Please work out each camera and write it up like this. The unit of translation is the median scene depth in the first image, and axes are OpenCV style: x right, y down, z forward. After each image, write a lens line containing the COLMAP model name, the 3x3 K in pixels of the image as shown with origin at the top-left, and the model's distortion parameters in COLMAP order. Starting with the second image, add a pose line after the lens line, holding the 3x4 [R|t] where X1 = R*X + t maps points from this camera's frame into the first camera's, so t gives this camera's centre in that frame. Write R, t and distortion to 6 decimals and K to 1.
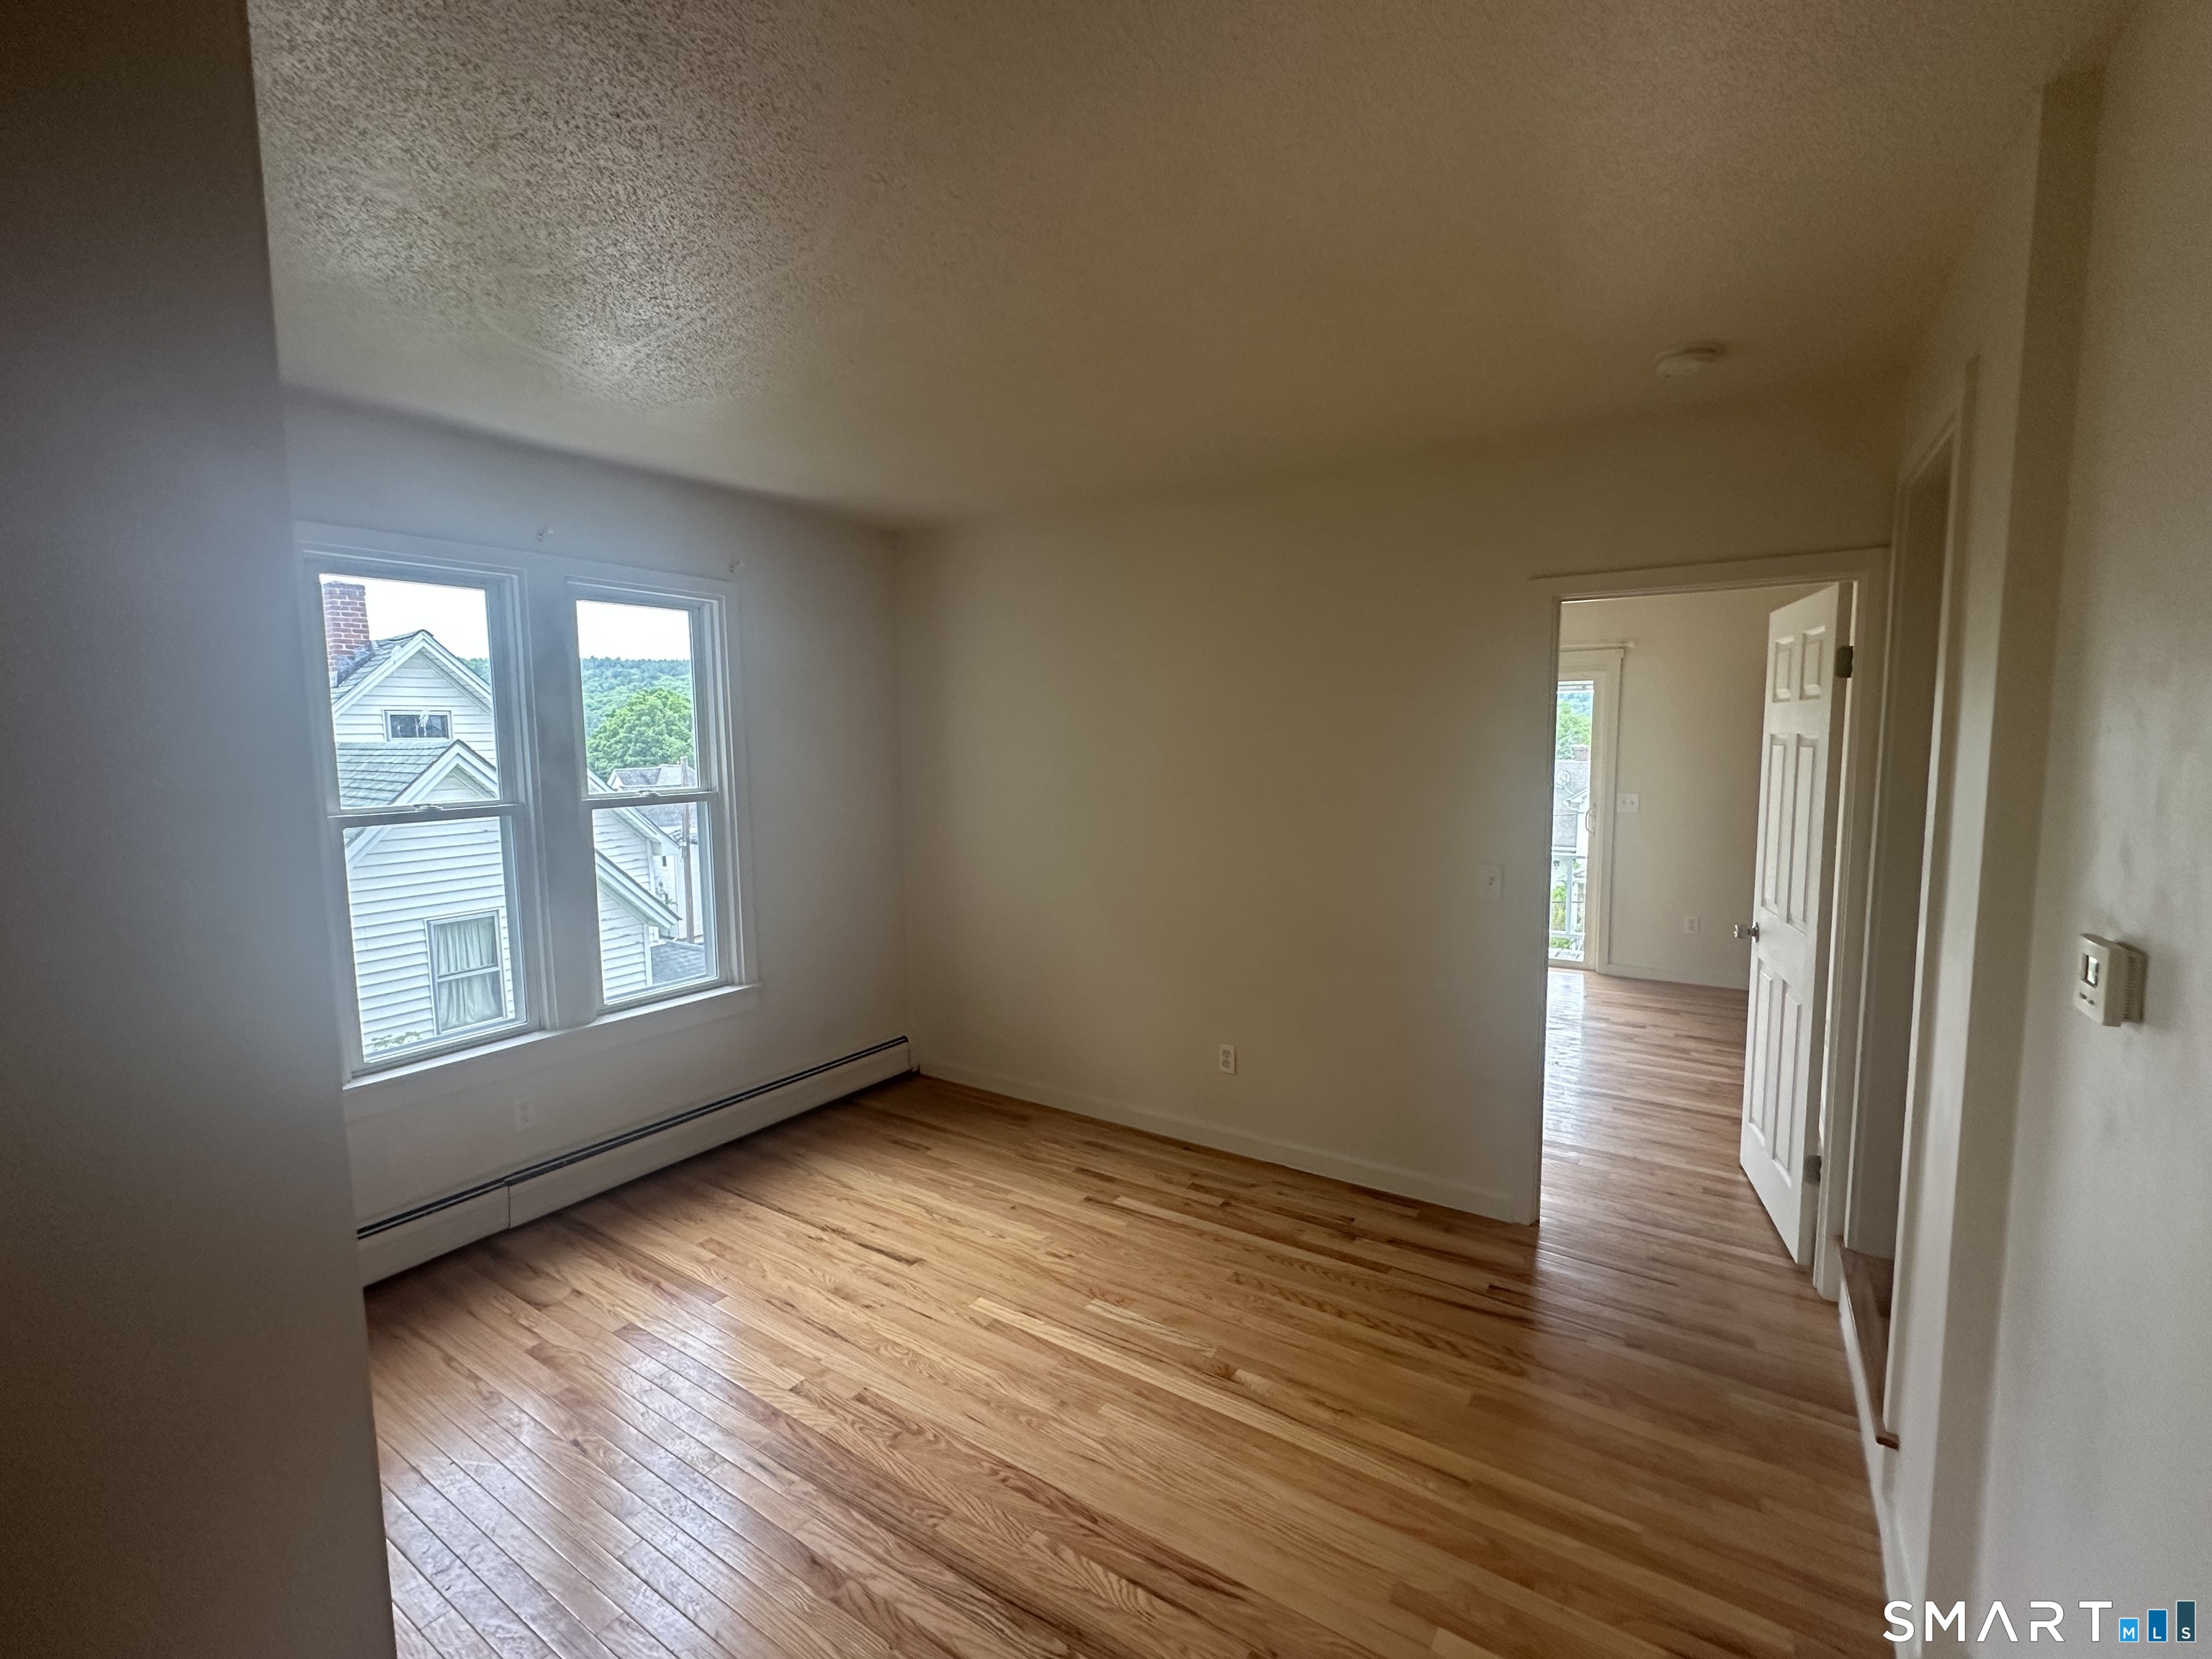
lens RADIAL K [[974.2, 0, 1103.1], [0, 974.2, 829.8], [0, 0, 1]] dist [-0.003116, 0.000923]
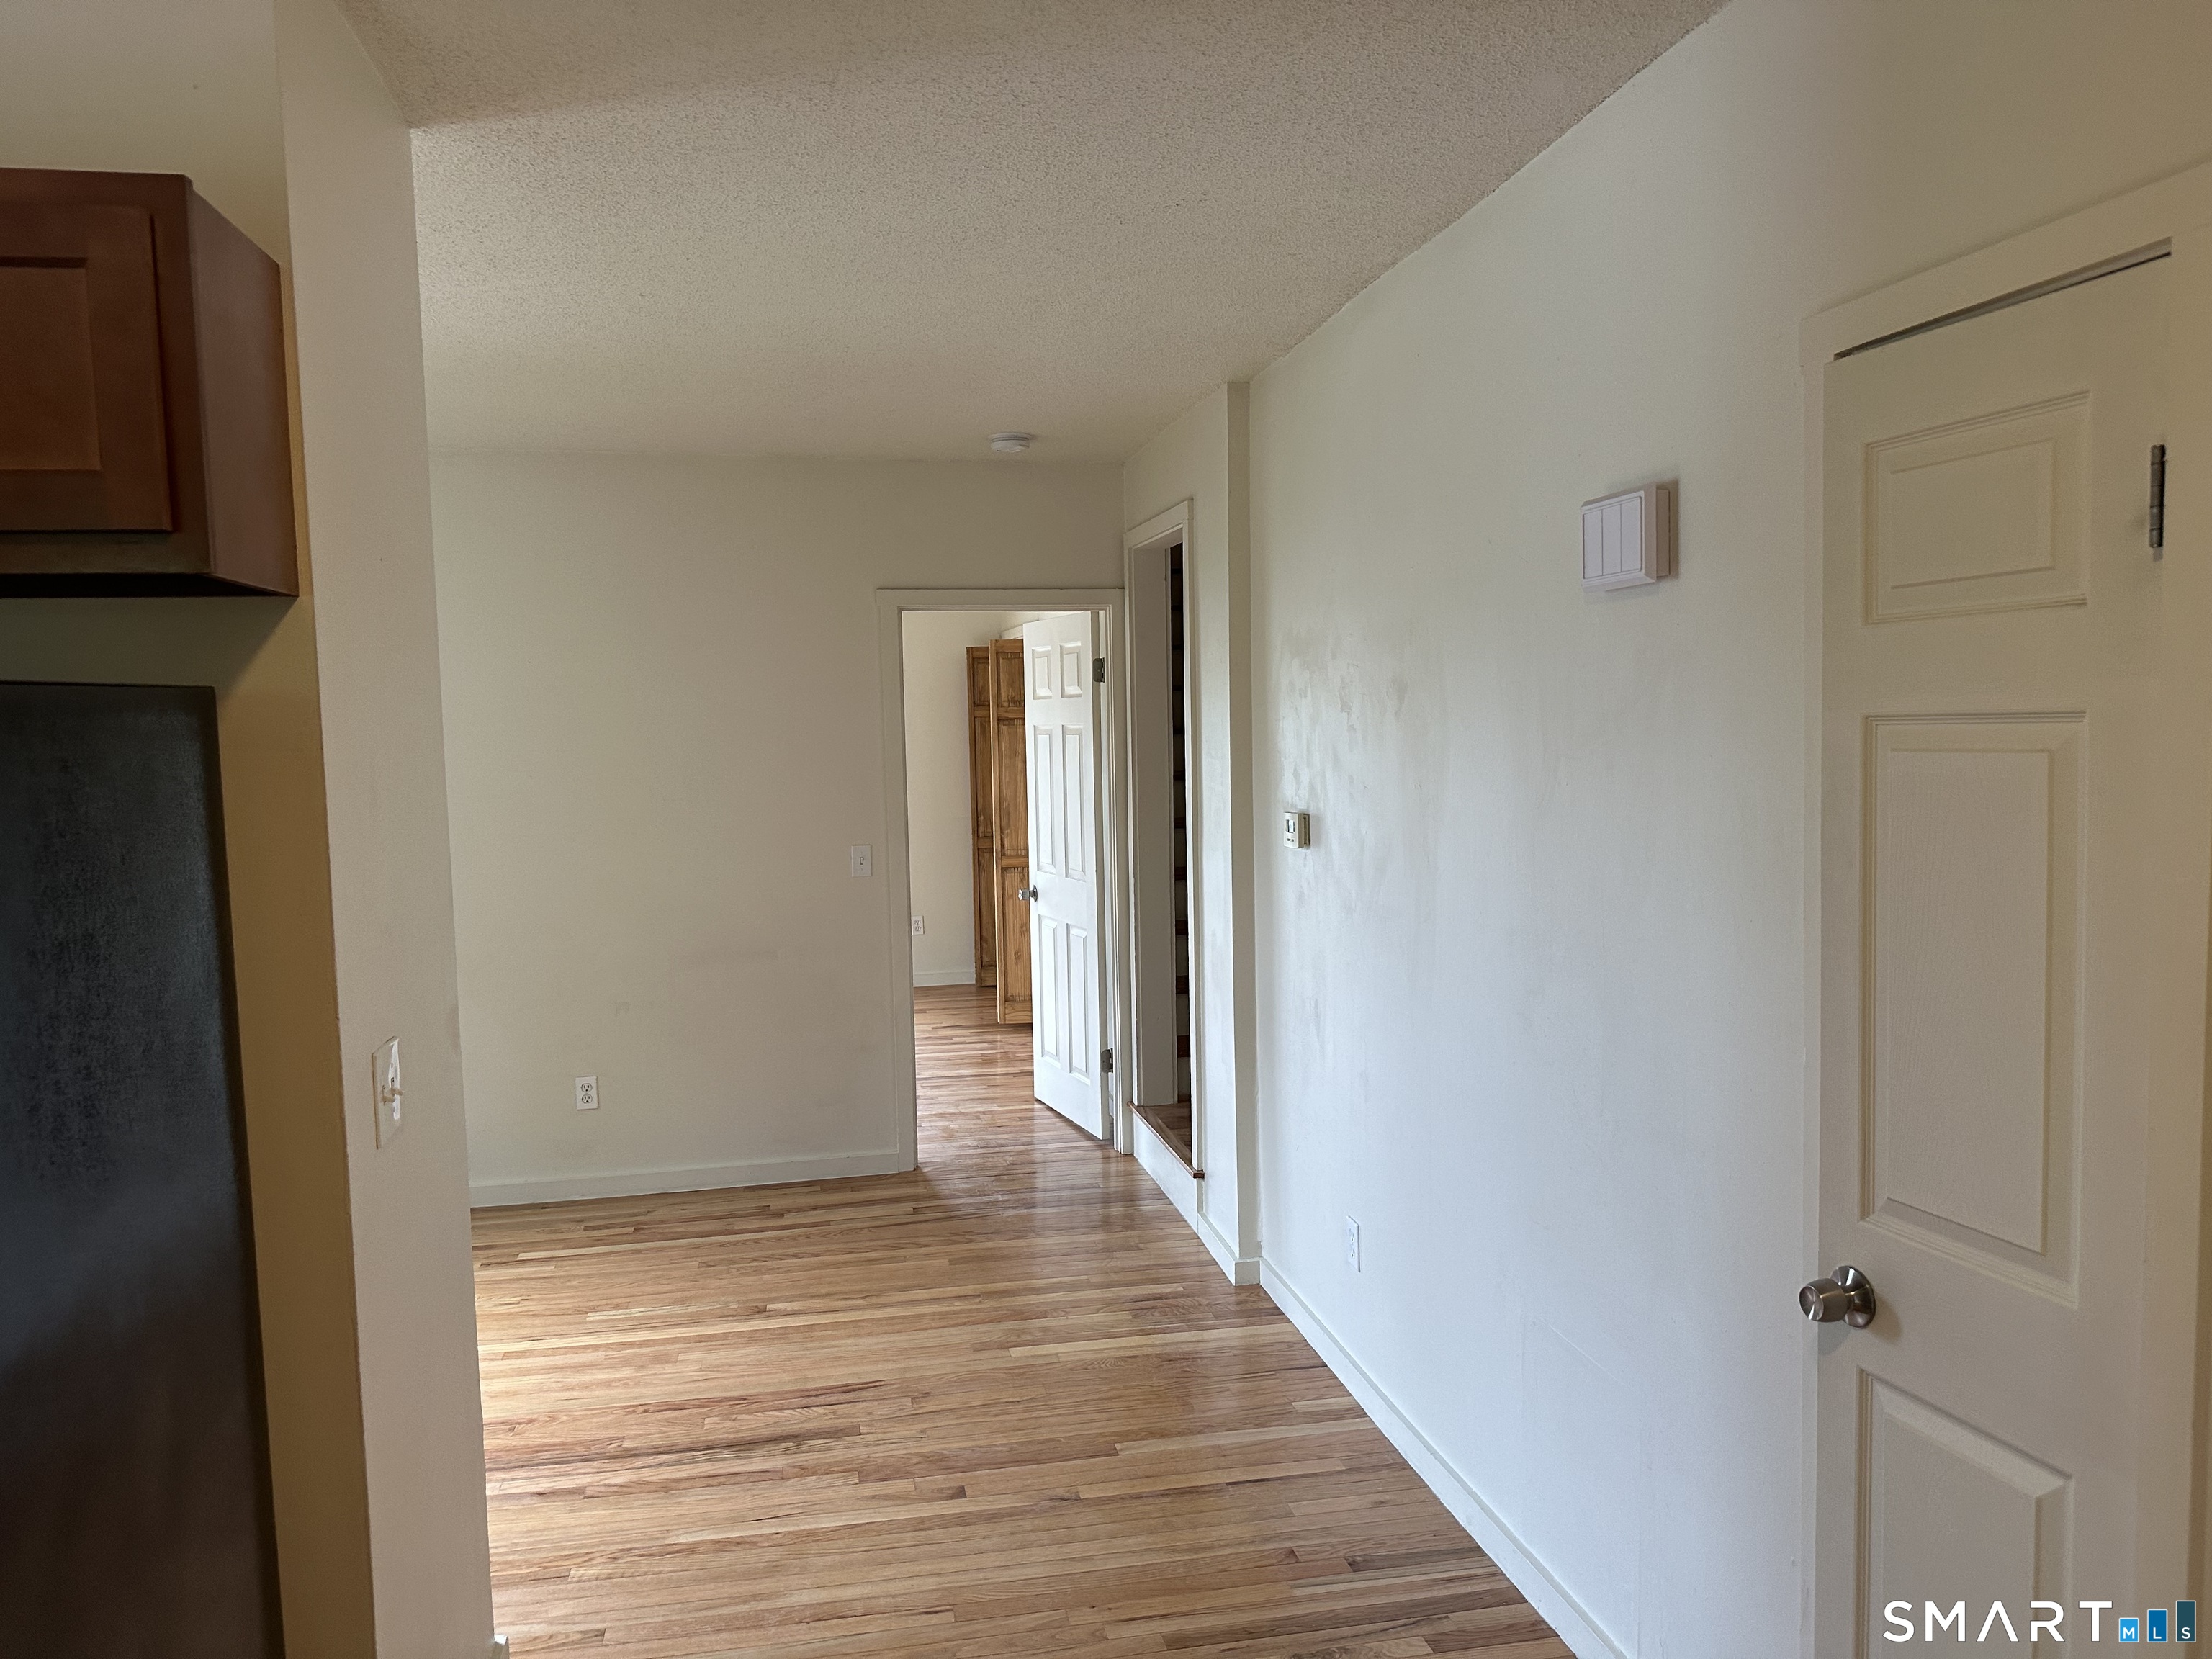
lens RADIAL K [[1538.2, 0, 1107.4], [0, 1538.2, 834.9], [0, 0, 1]] dist [0.062088, -0.000857]
pose [[0.710938, -0.055812, 0.701037, -0.662941], [0.080573, 0.996746, -0.002356, 0.053529], [-0.698624, 0.058160, 0.713121, -0.458774]]
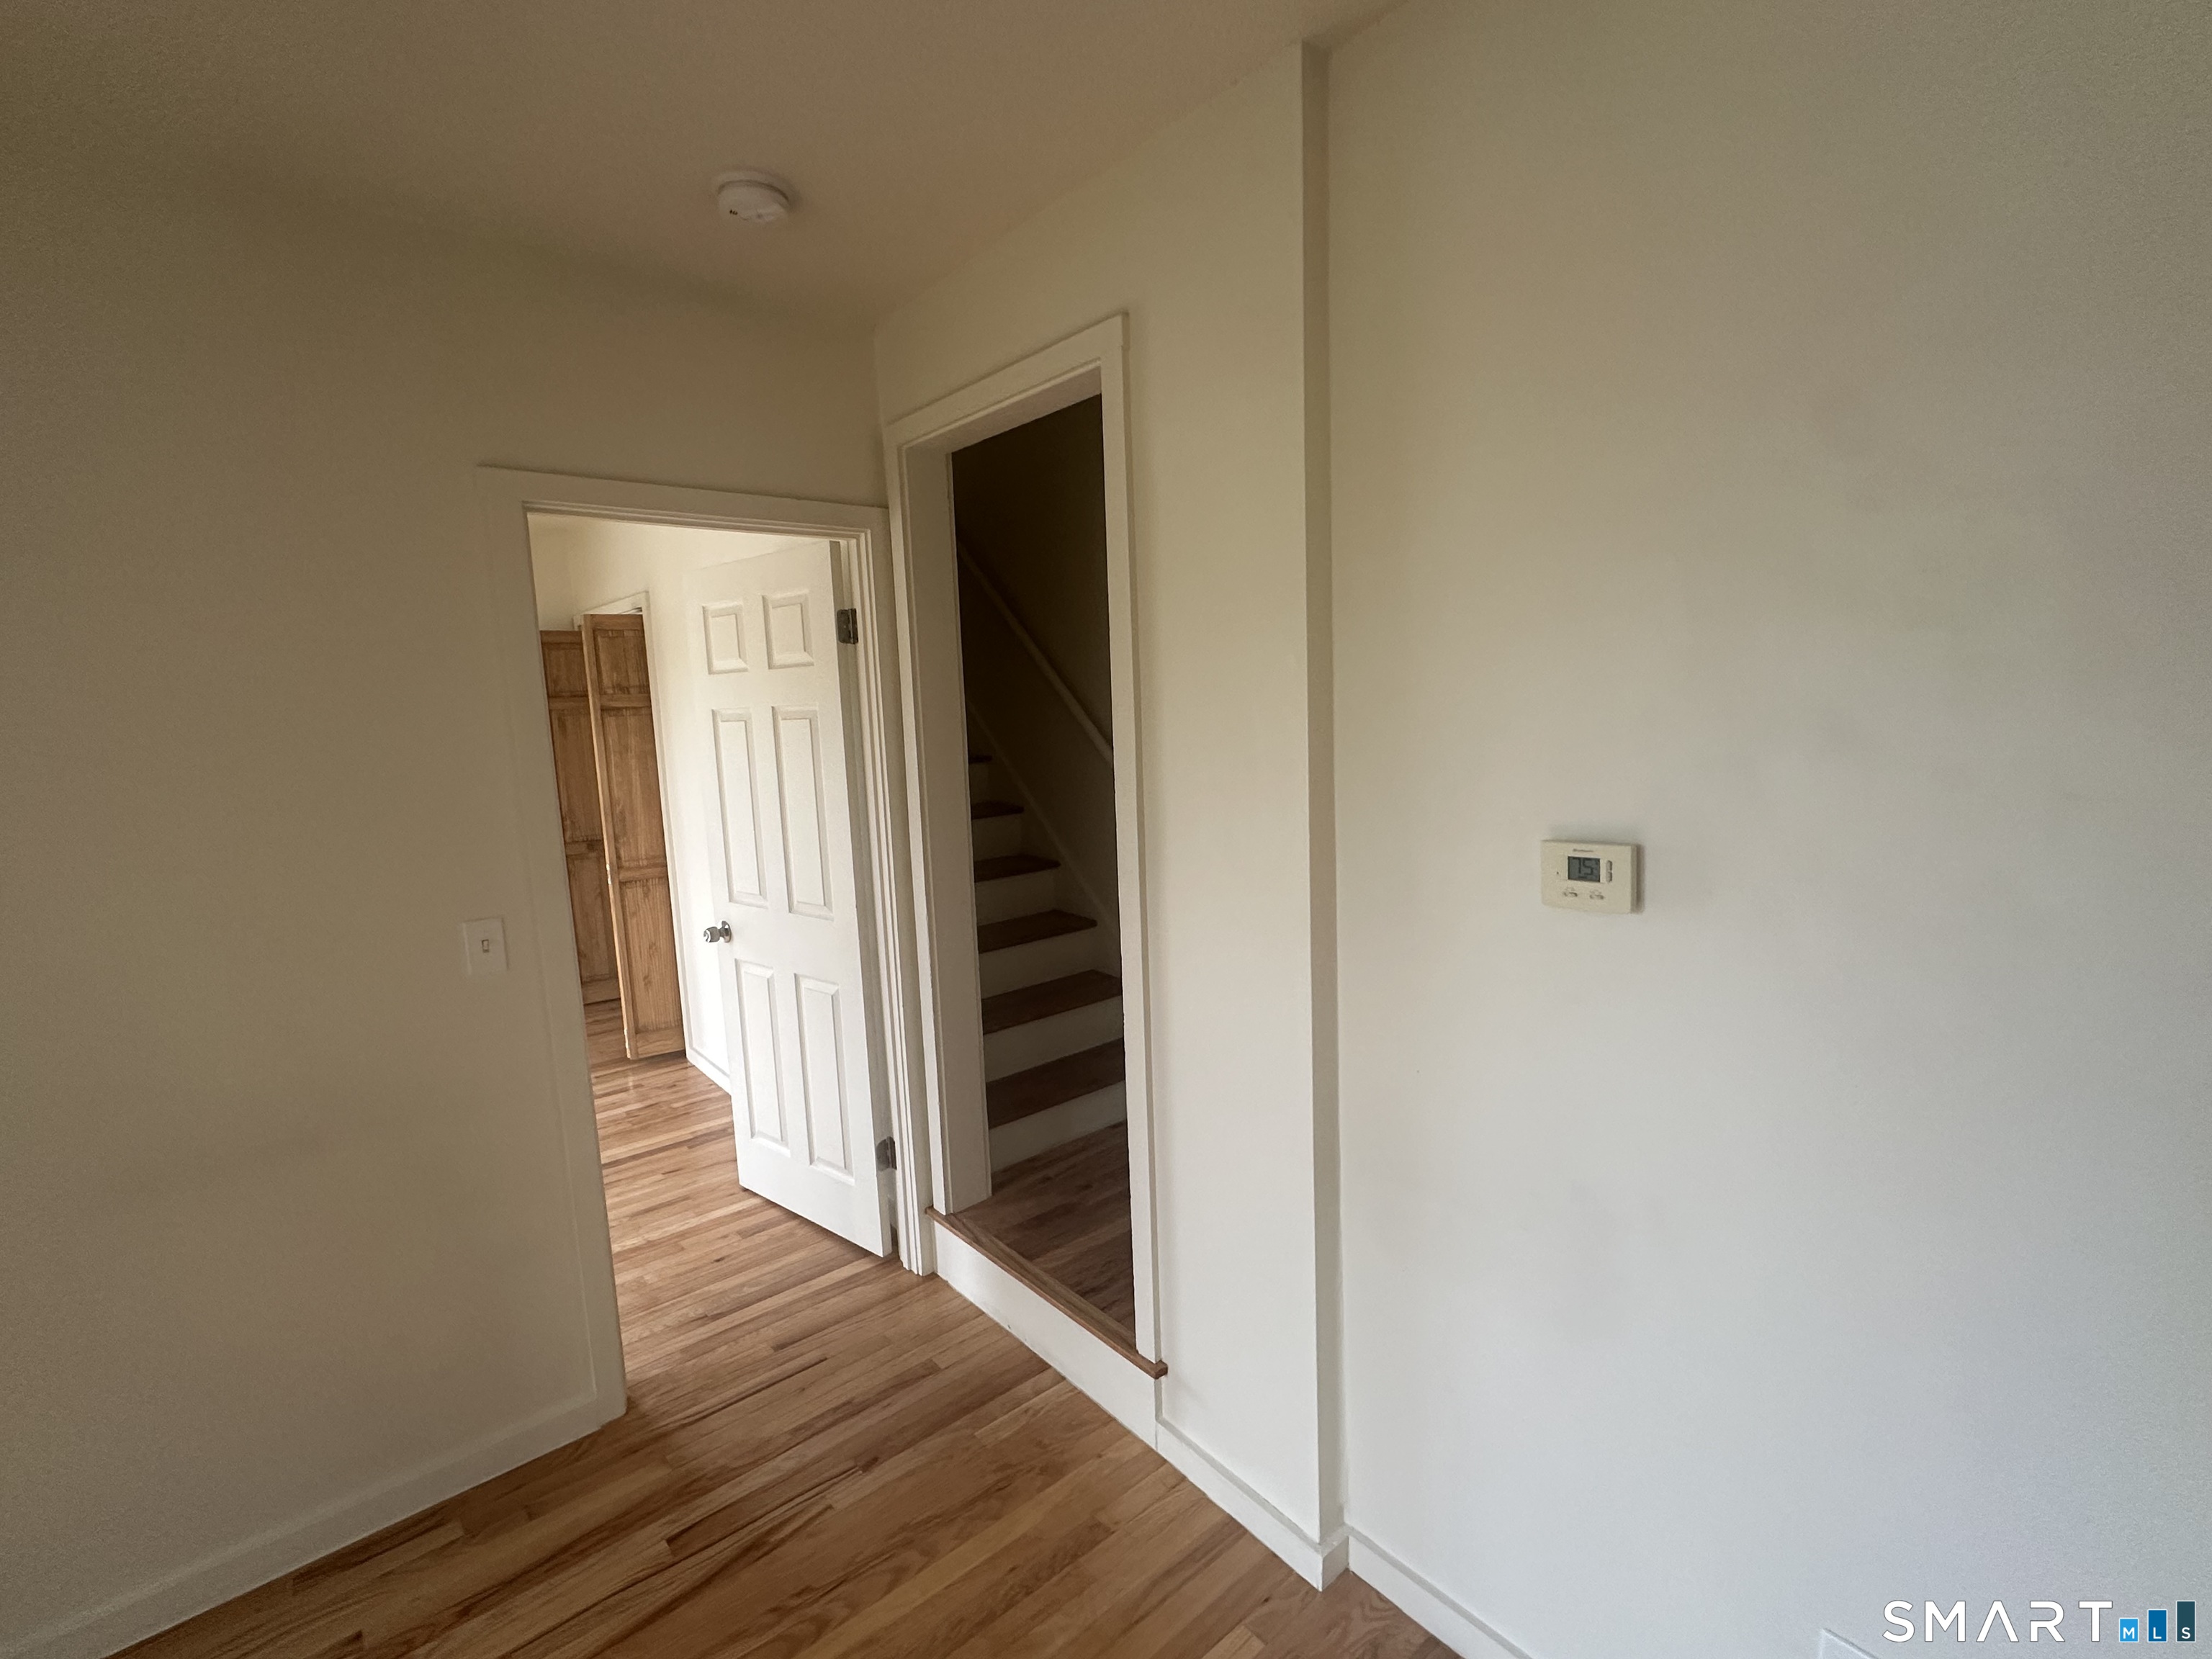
lens RADIAL K [[974.2, 0, 1108.2], [0, 974.2, 829.0], [0, 0, 1]] dist [-0.003116, 0.000923]
pose [[0.282709, -0.126706, 0.950800, -0.081350], [0.129699, 0.987183, 0.092990, -0.030863], [-0.950397, 0.097029, 0.295519, 0.459094]]
